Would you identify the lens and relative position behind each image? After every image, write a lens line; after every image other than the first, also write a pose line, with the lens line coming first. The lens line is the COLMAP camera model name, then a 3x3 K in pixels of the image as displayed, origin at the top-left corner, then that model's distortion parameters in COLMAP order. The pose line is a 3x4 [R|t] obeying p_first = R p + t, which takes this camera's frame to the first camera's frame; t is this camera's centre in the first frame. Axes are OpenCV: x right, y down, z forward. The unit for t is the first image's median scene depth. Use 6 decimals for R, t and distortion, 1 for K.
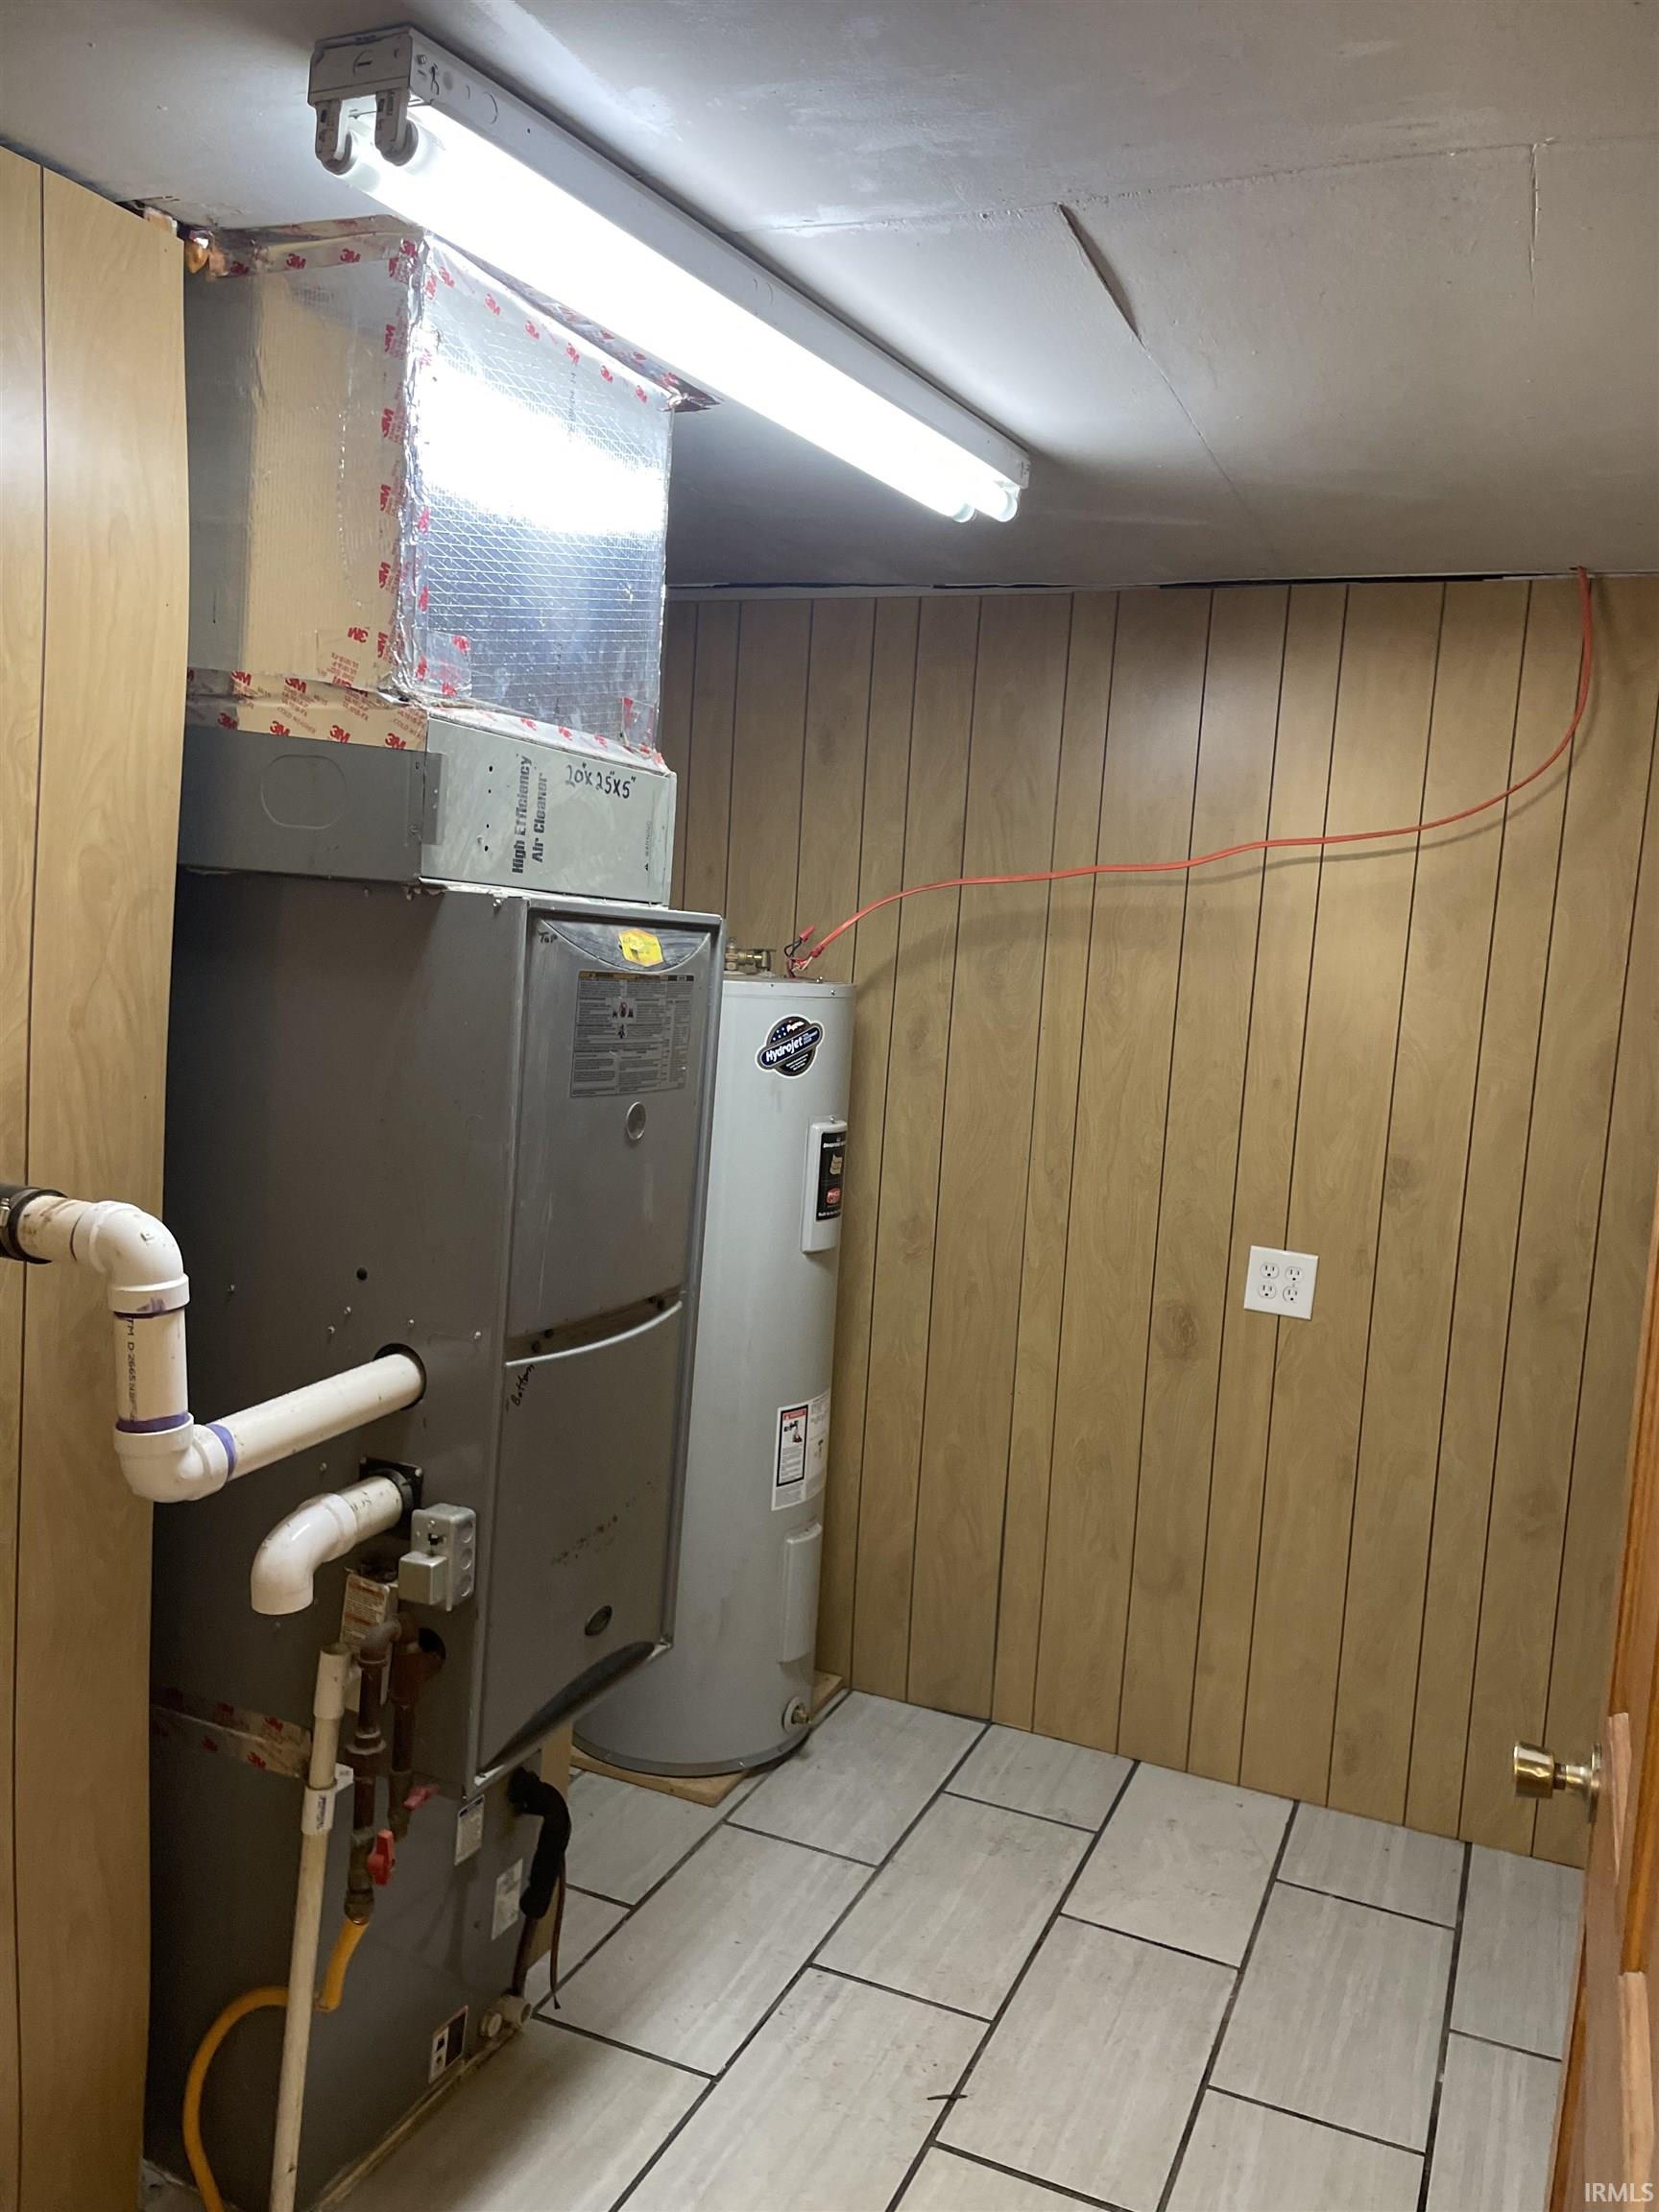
lens RADIAL K [[1695.9, 0, 829.3], [0, 1695.9, 1108.6], [0, 0, 1]] dist [0.073700, -0.006211]
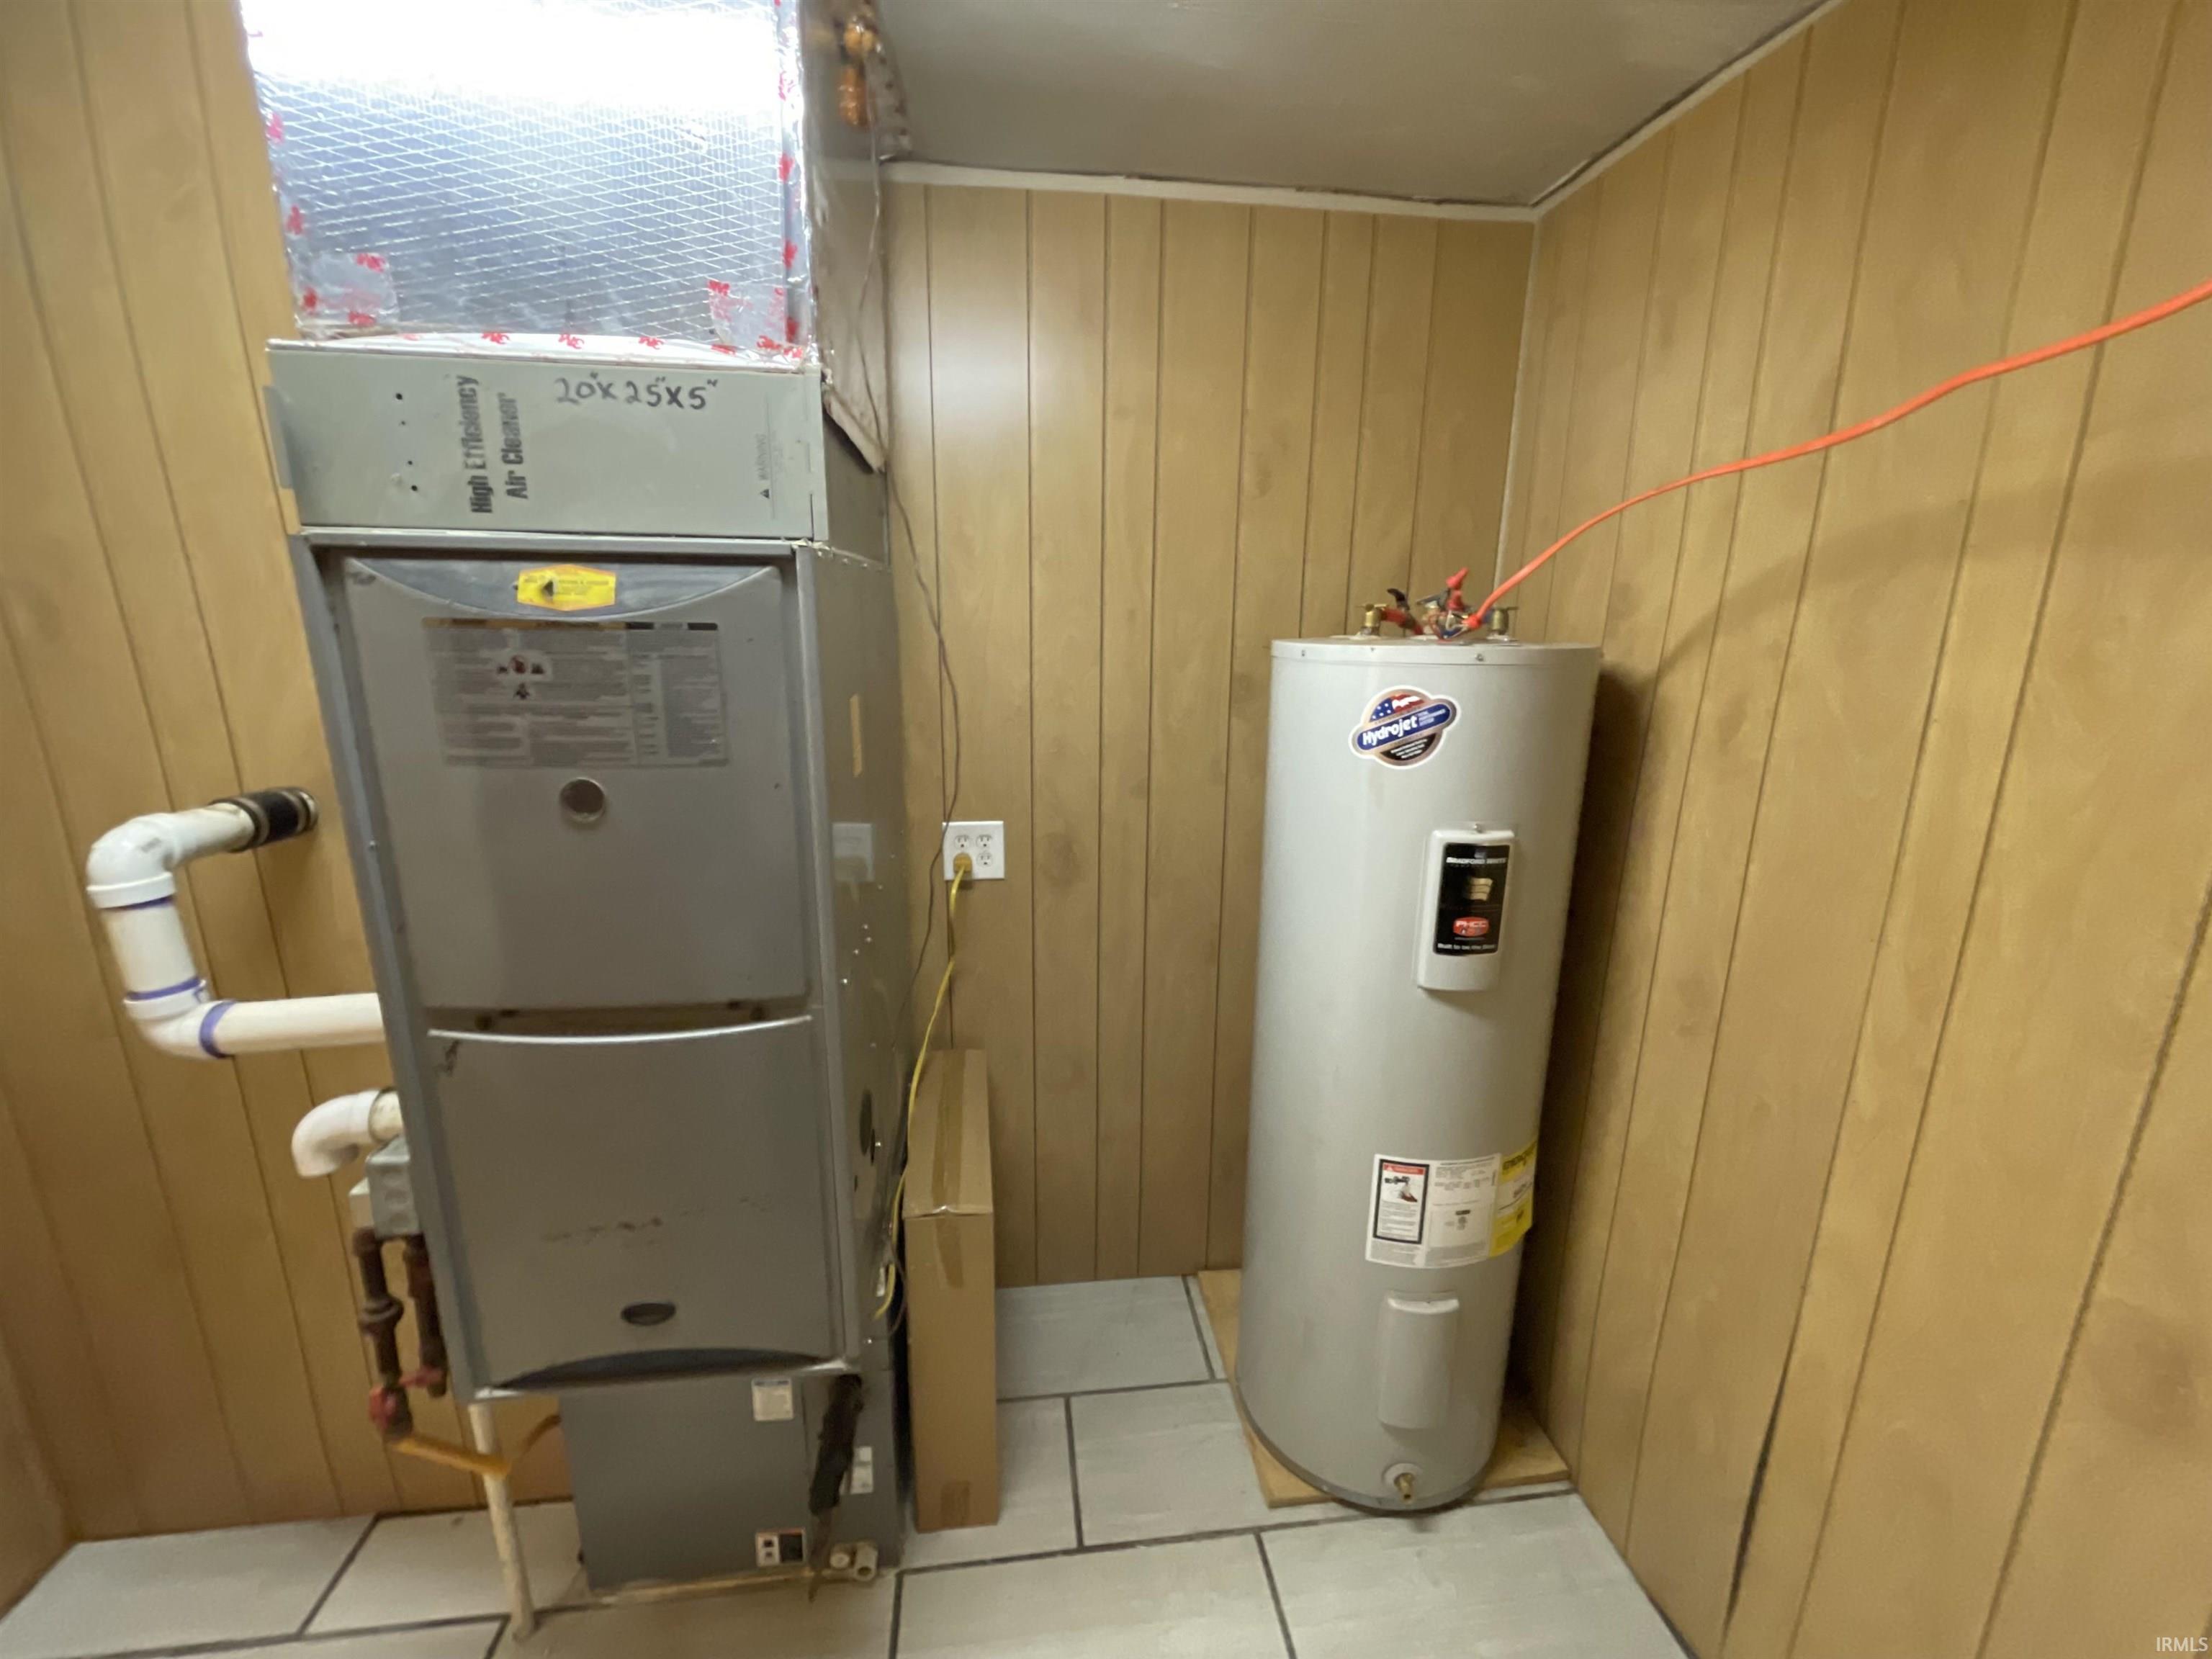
lens RADIAL K [[896.3, 0, 1106.0], [0, 896.3, 824.8], [0, 0, 1]] dist [-0.007647, 0.001267]
pose [[0.505624, 0.139282, -0.851437, 0.384128], [-0.064159, 0.990220, 0.123884, -0.050283], [0.860365, -0.008011, 0.509616, 0.967572]]
